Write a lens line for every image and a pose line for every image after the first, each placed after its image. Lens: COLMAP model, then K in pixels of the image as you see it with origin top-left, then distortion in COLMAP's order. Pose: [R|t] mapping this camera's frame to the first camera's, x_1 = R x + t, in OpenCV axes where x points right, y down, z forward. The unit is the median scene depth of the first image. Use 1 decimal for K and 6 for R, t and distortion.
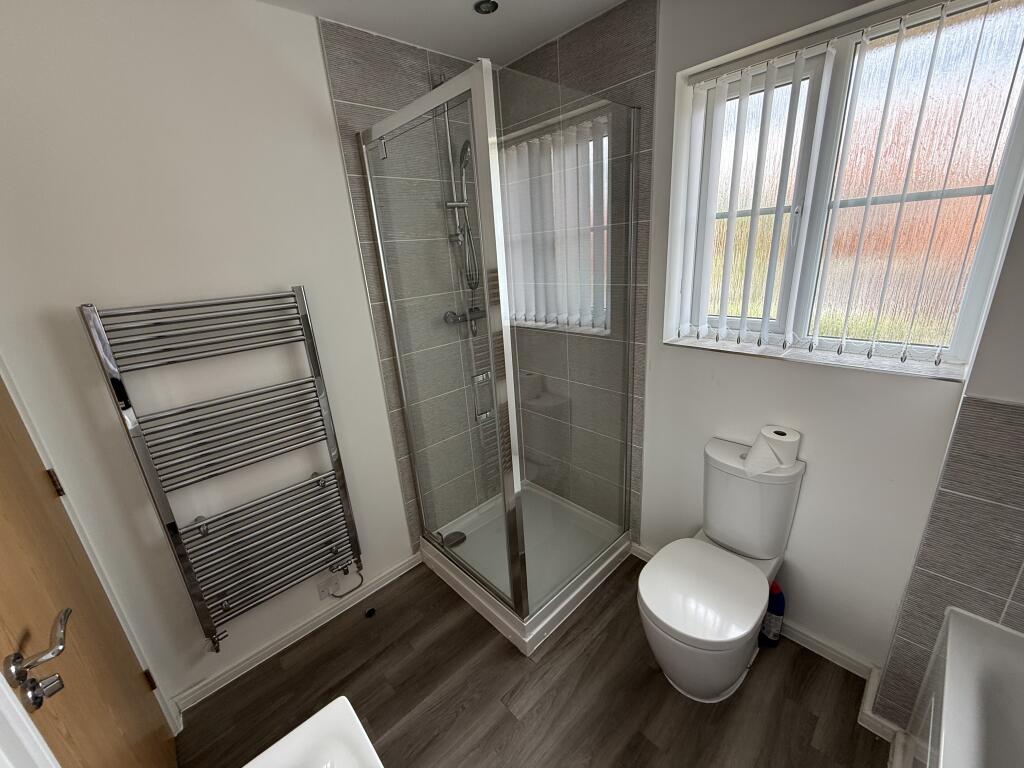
lens RADIAL K [[409.4, 0, 511.5], [0, 409.4, 383.9], [0, 0, 1]] dist [-0.000006, -0.000259]
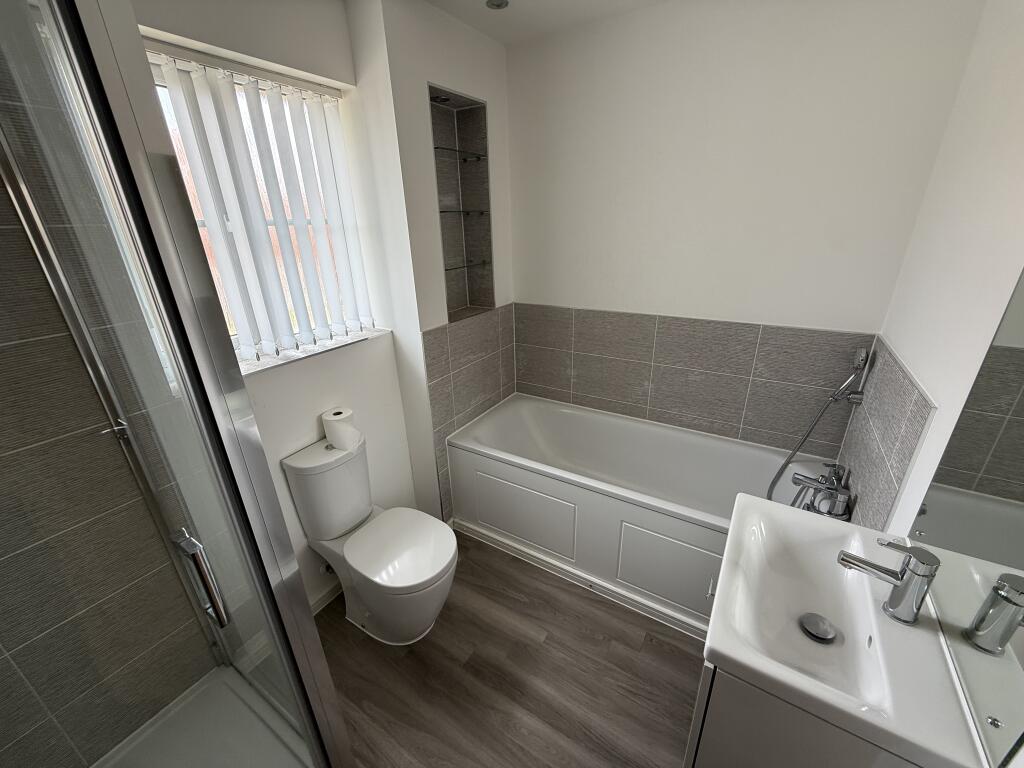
lens RADIAL K [[409.4, 0, 511.5], [0, 409.4, 383.9], [0, 0, 1]] dist [-0.000006, -0.000259]
pose [[-0.244793, -0.291812, 0.924620, -0.553418], [0.347042, 0.864083, 0.364586, -0.214704], [-0.905338, 0.410131, -0.110251, 0.667280]]
